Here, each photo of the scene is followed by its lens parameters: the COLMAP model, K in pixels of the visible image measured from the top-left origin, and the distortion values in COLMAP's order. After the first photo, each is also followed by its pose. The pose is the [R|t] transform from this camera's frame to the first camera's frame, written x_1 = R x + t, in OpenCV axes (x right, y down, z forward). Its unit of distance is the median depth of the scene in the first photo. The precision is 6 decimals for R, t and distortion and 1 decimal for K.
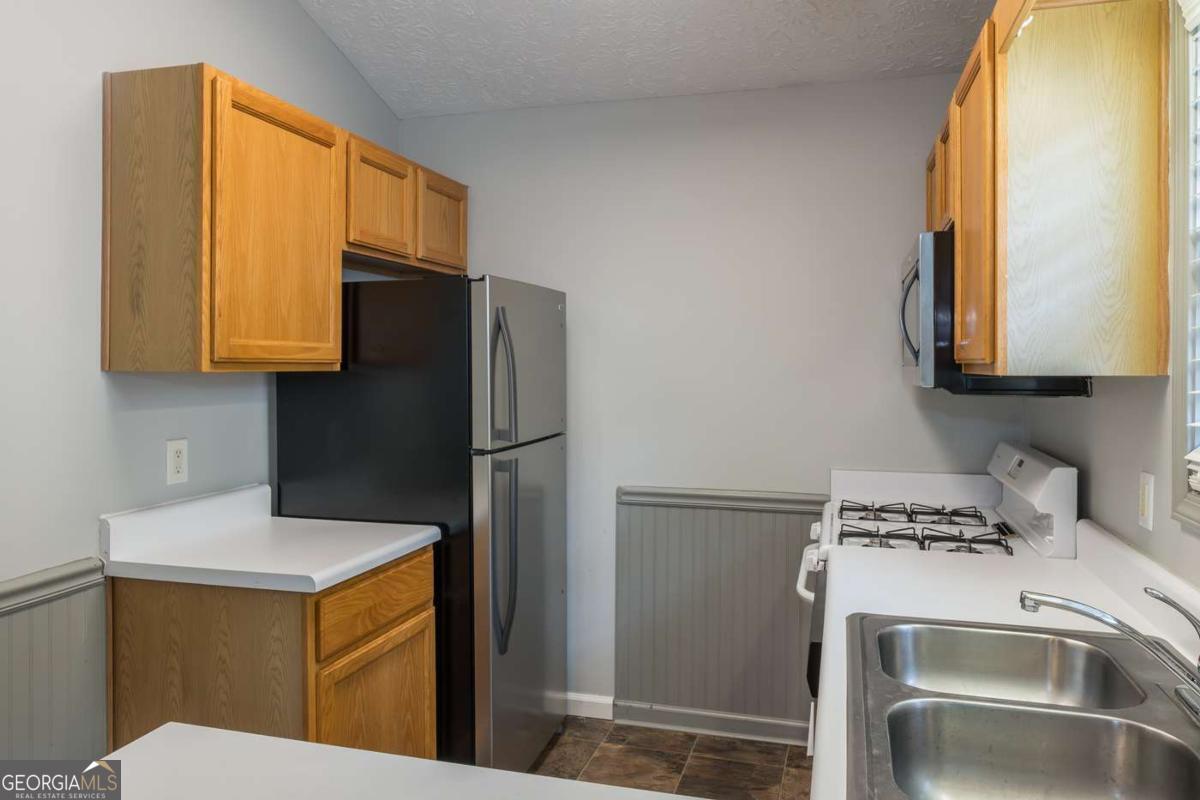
lens RADIAL K [[854.7, 0, 600.9], [0, 854.7, 372.3], [0, 0, 1]] dist [-0.000247, -0.000084]
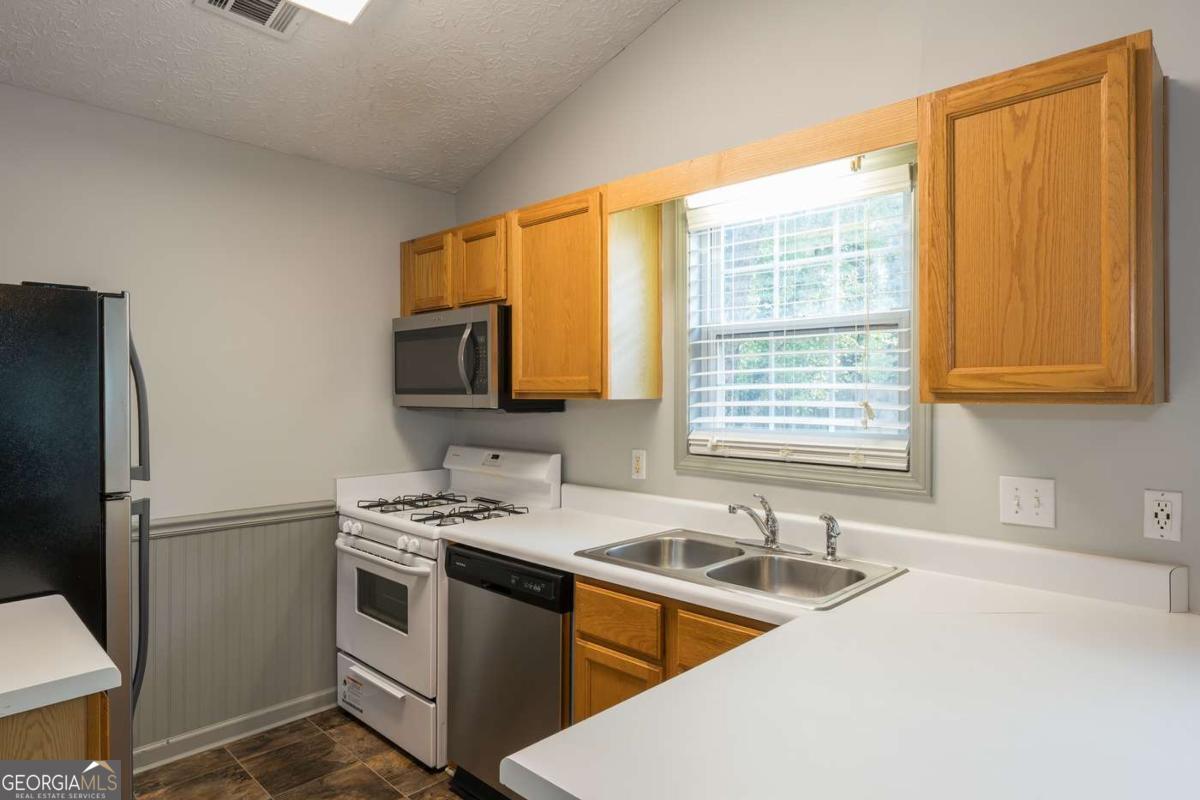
lens RADIAL K [[694.4, 0, 599.3], [0, 694.4, 392.1], [0, 0, 1]] dist [-0.004537, -0.001898]
pose [[0.464785, -0.000953, 0.885423, -0.536797], [0.009493, 0.999947, -0.003906, -0.003612], [-0.885372, 0.010221, 0.464770, 0.242763]]
